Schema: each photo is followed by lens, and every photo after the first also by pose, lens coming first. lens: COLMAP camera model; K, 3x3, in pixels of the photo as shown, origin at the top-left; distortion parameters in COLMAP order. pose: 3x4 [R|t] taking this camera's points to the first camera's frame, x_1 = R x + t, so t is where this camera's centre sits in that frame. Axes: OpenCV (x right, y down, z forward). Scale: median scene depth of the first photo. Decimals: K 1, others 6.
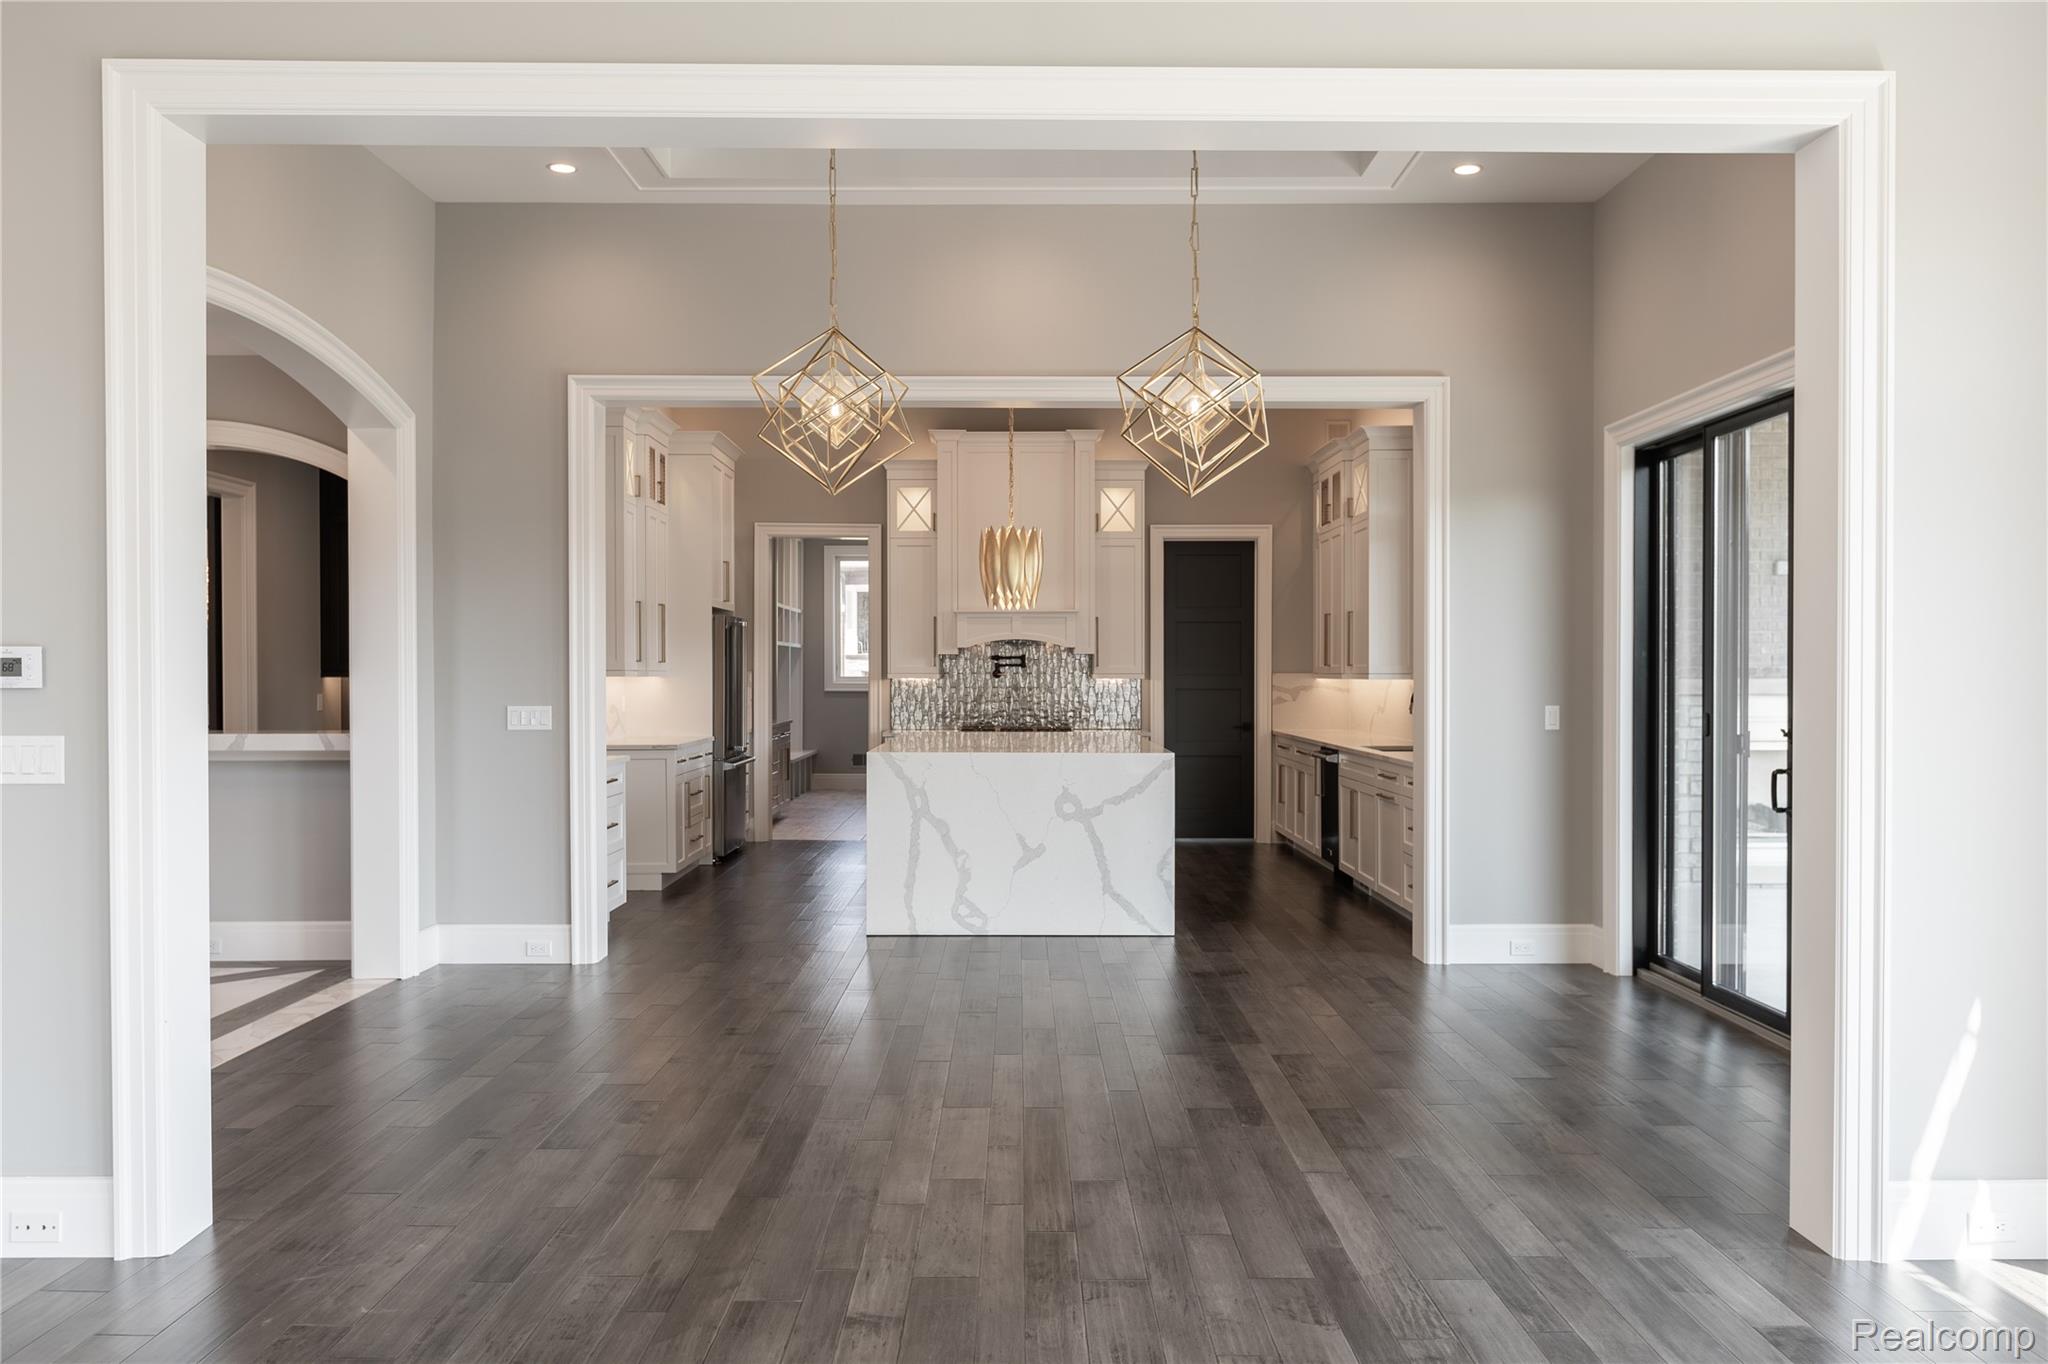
lens RADIAL K [[1585.5, 0, 1021.6], [0, 1585.5, 684.7], [0, 0, 1]] dist [0.046735, 0.001460]
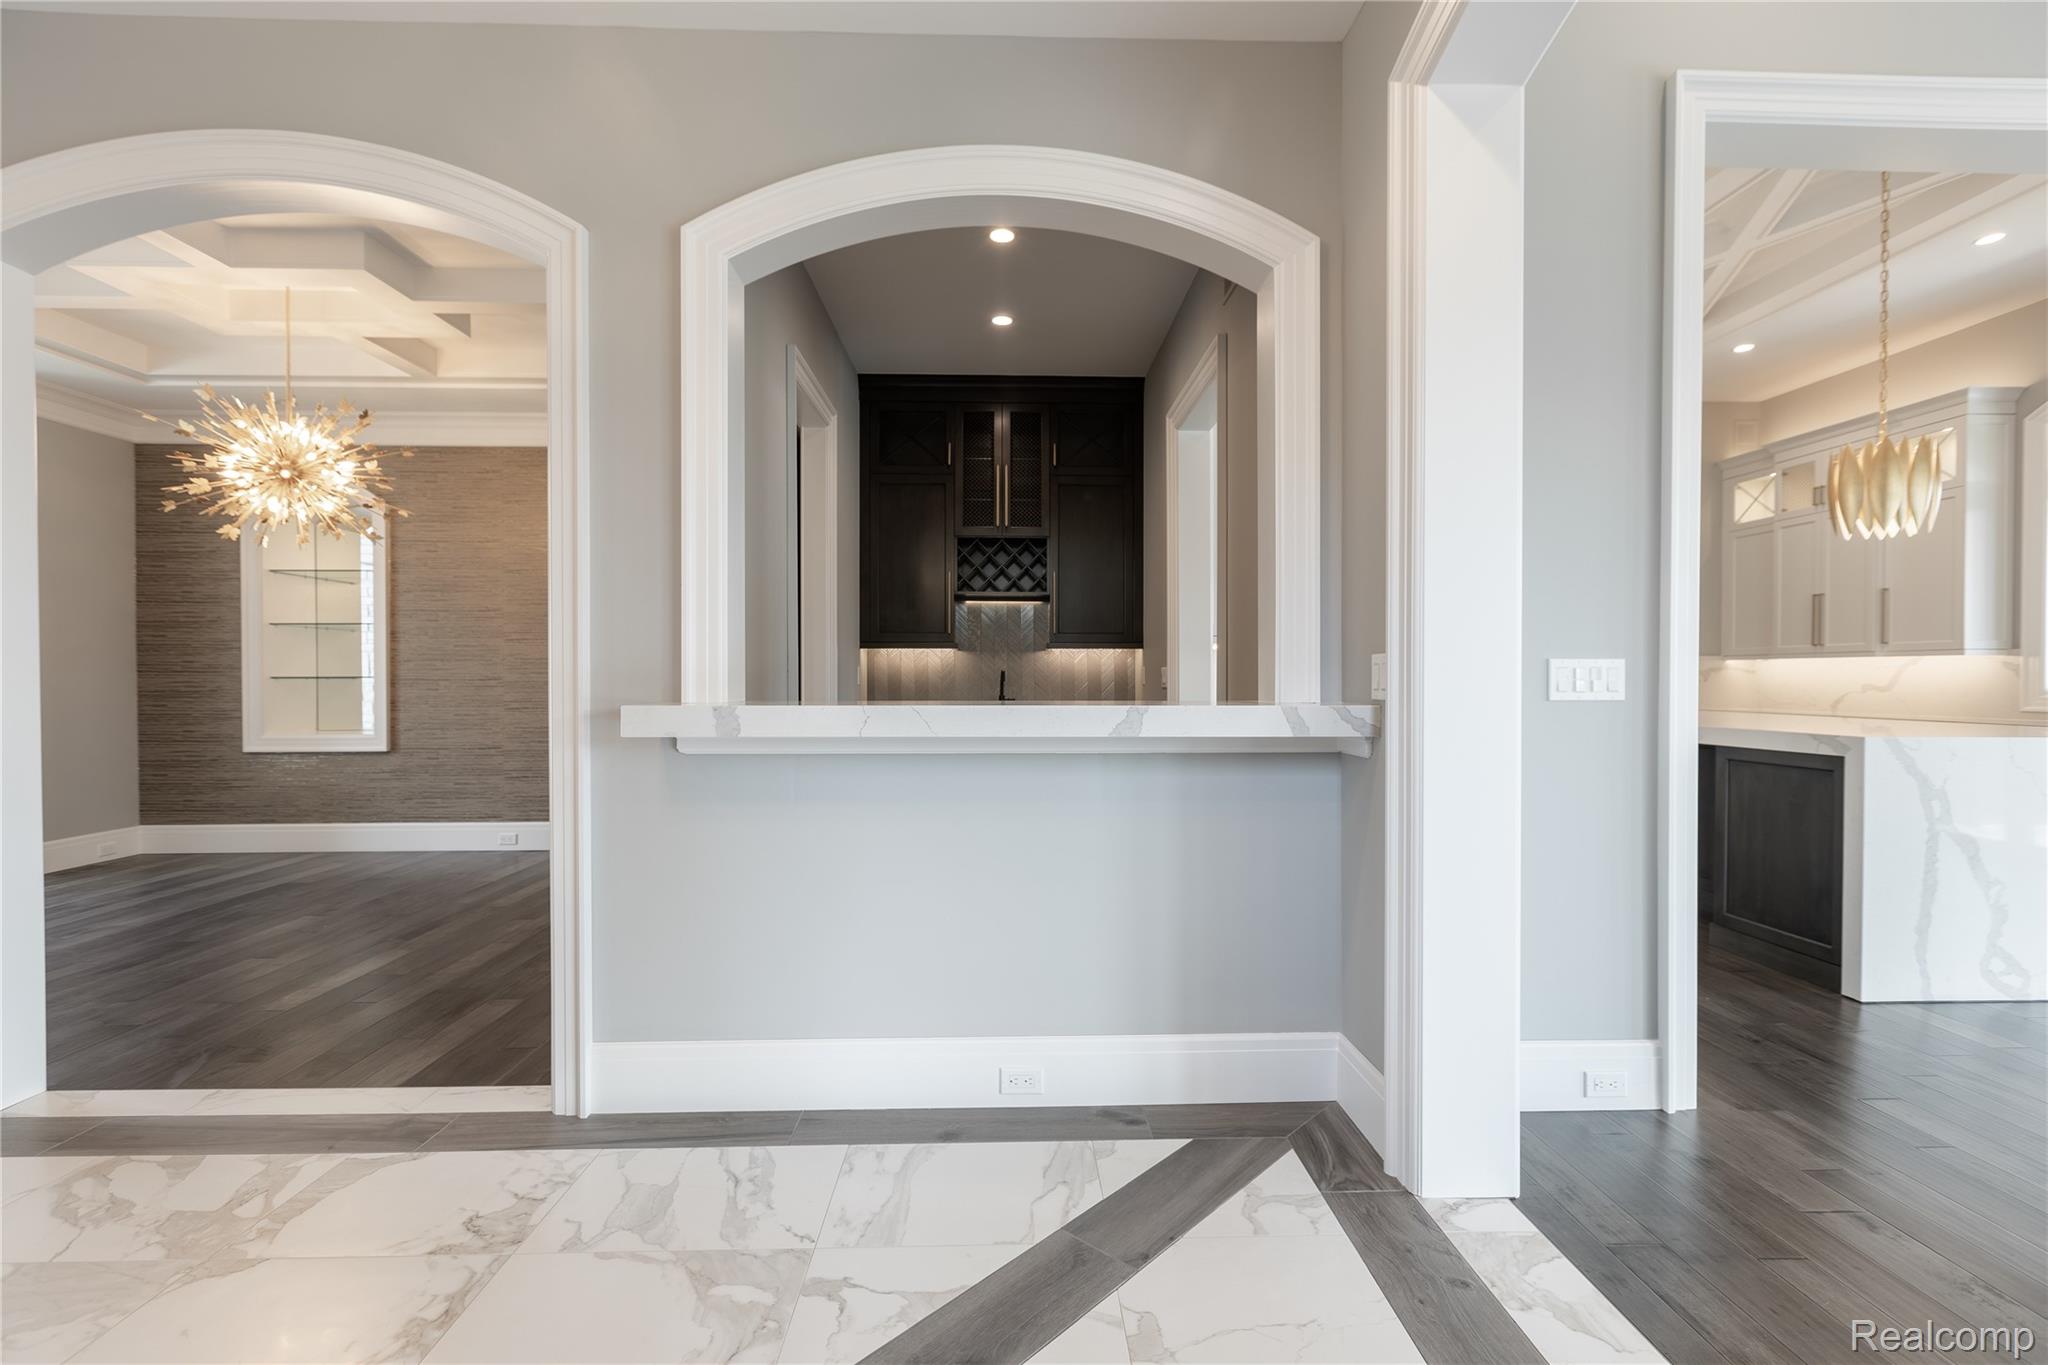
lens RADIAL K [[917.7, 0, 1026.2], [0, 917.7, 689.2], [0, 0, 1]] dist [-0.000395, -0.000201]
pose [[0.999241, 0.002131, 0.038908, -0.362940], [-0.002290, 0.999989, 0.004045, 0.016076], [-0.038899, -0.004131, 0.999235, 0.470554]]
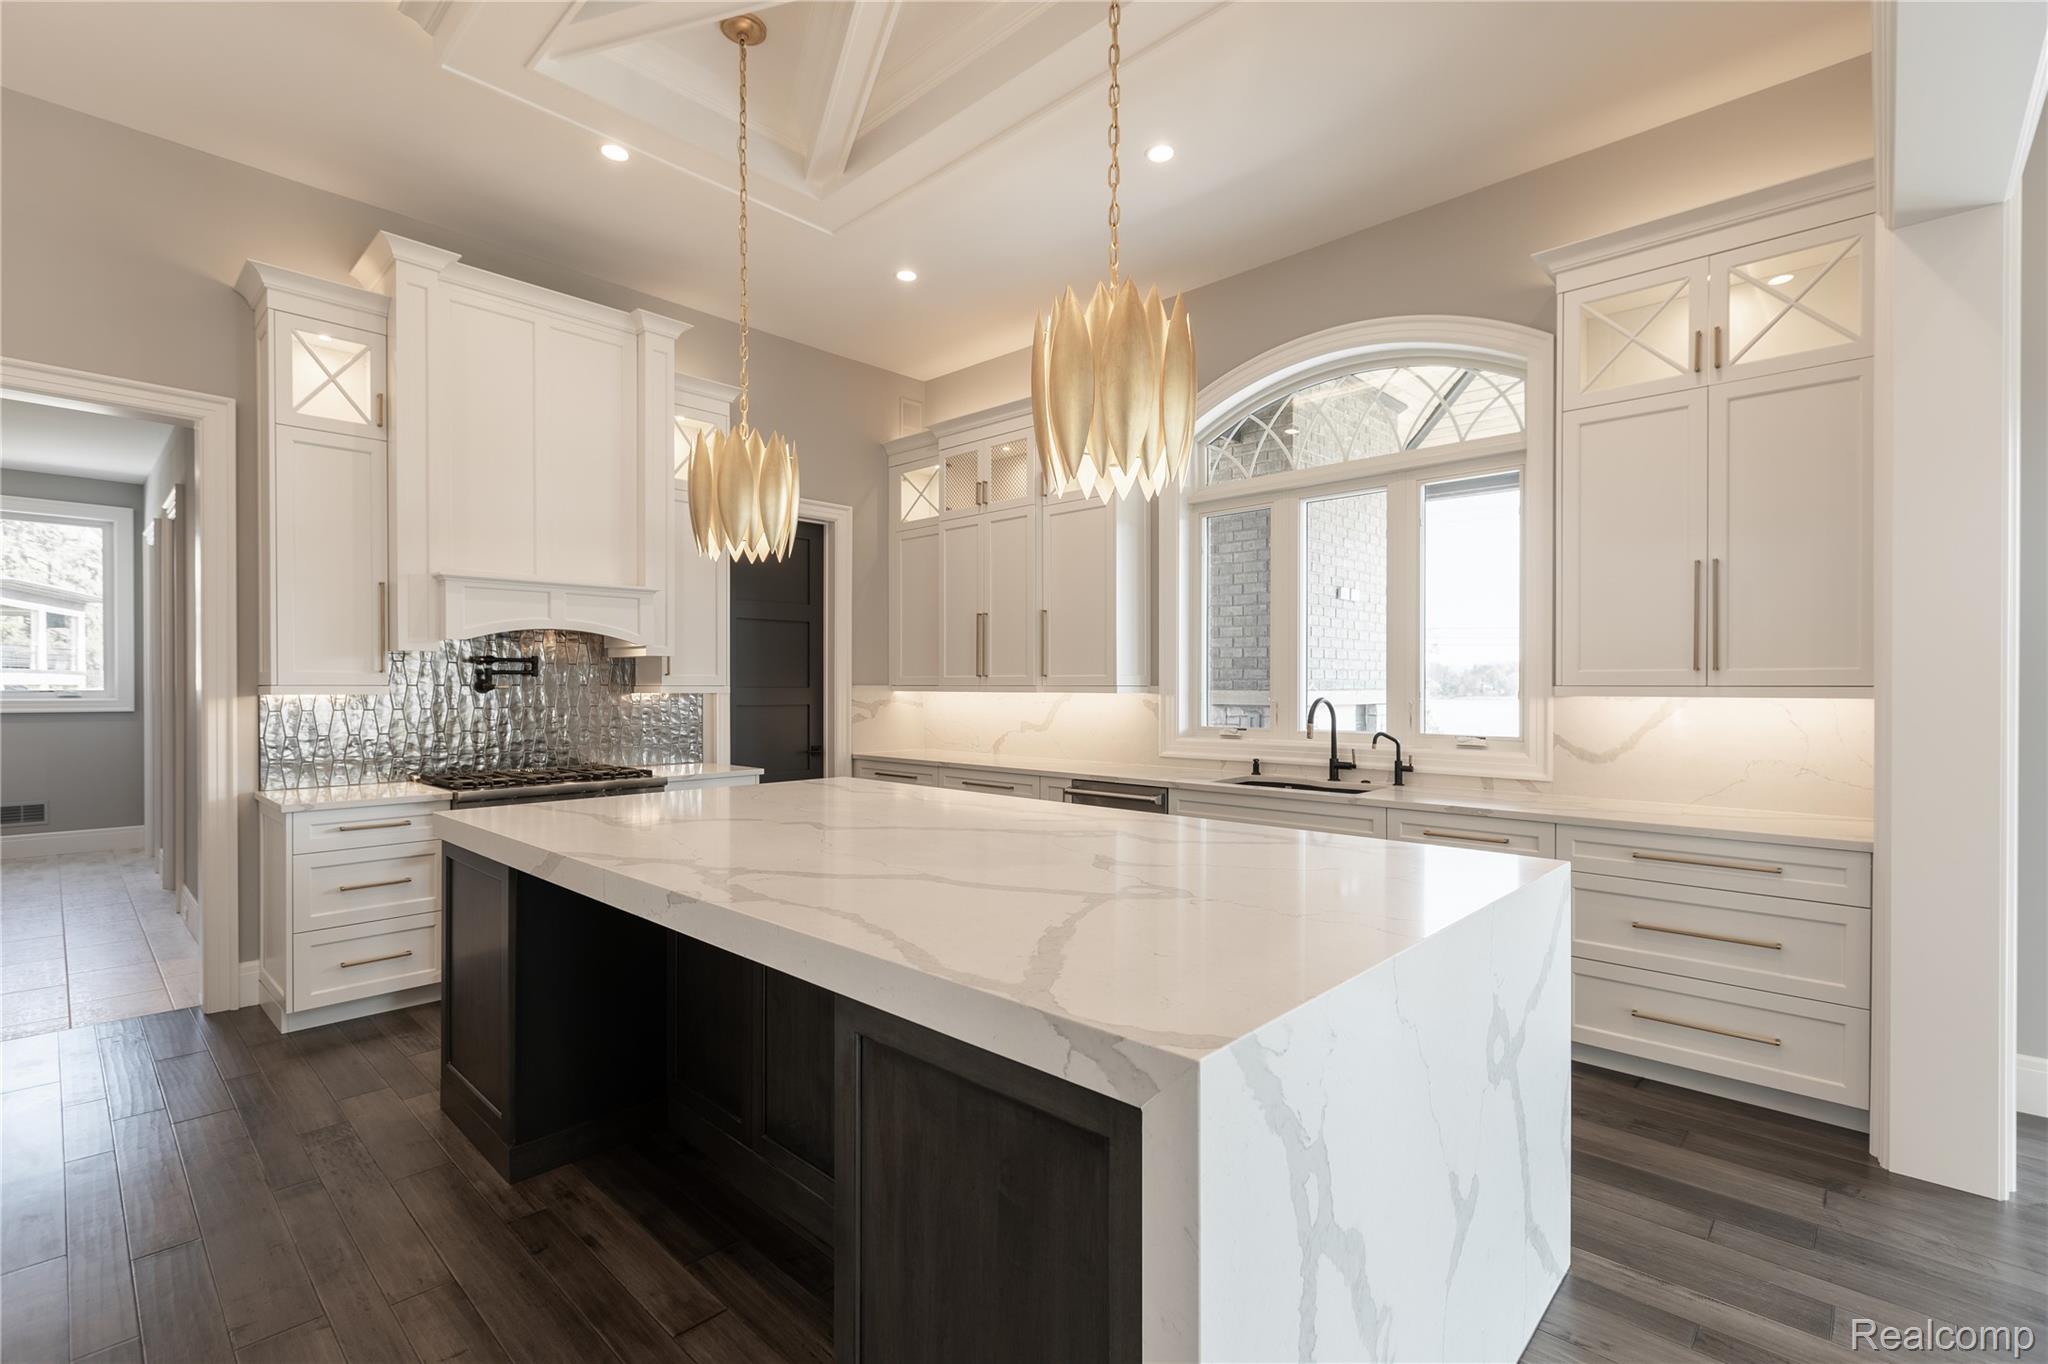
lens RADIAL K [[917.7, 0, 1018.6], [0, 917.7, 687.6], [0, 0, 1]] dist [-0.000395, -0.000201]
pose [[0.687459, -0.001128, 0.726222, -0.153705], [0.005086, 0.999982, -0.003261, -0.004777], [-0.726205, 0.005935, 0.687453, 0.711957]]
